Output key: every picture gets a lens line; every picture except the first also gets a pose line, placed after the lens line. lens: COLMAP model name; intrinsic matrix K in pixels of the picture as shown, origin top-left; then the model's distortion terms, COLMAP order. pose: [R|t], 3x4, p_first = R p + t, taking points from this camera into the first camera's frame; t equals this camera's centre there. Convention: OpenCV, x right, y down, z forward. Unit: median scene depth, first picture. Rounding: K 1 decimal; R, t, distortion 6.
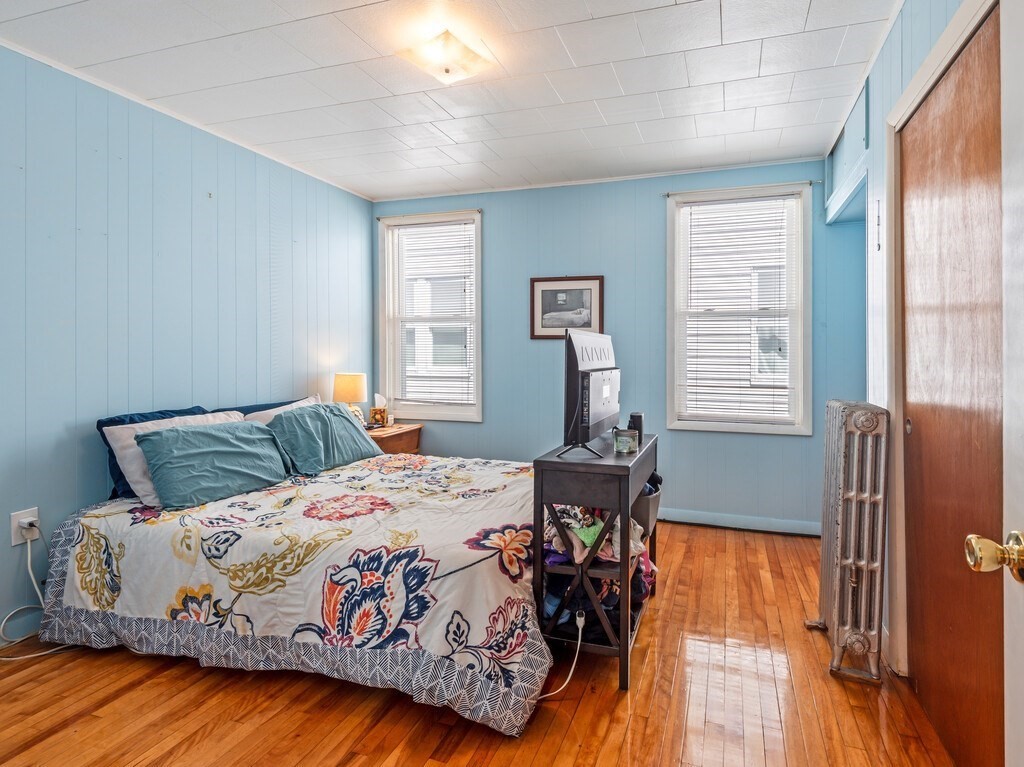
lens RADIAL K [[541.6, 0, 514.1], [0, 541.6, 379.2], [0, 0, 1]] dist [0.036885, -0.027621]
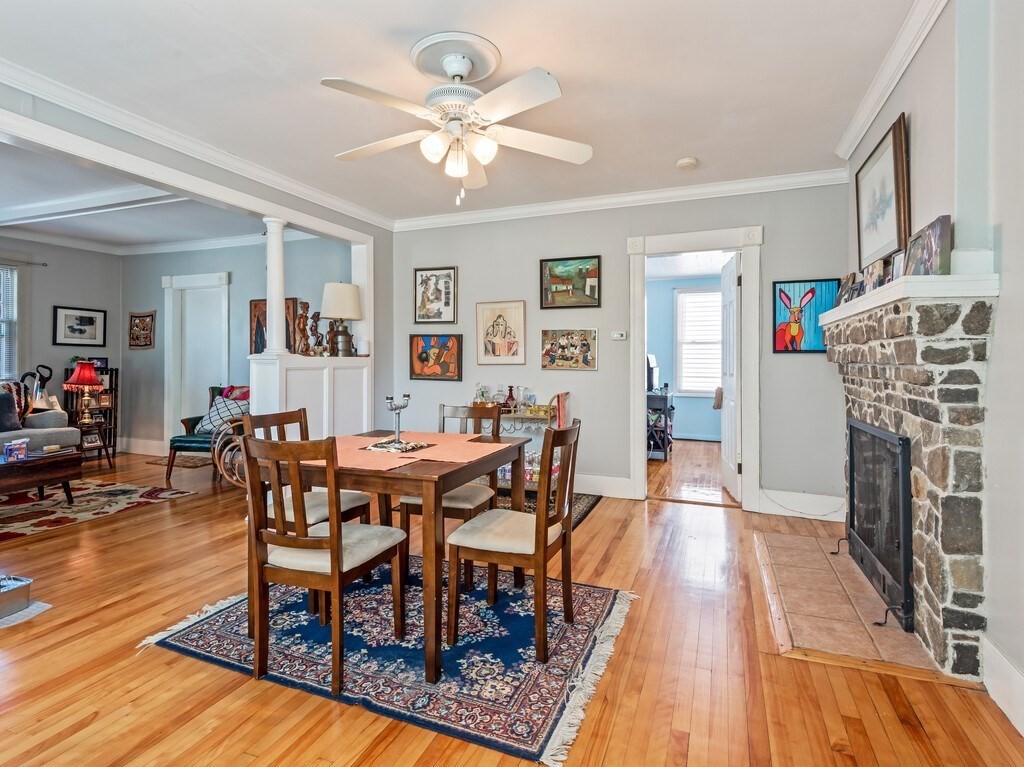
lens RADIAL K [[541.6, 0, 514.1], [0, 541.6, 379.2], [0, 0, 1]] dist [0.036885, -0.027621]
pose [[0.999906, -0.005605, 0.012526, -0.406898], [0.005877, 0.999745, -0.021788, 0.068892], [-0.012401, 0.021860, 0.999684, -1.231721]]
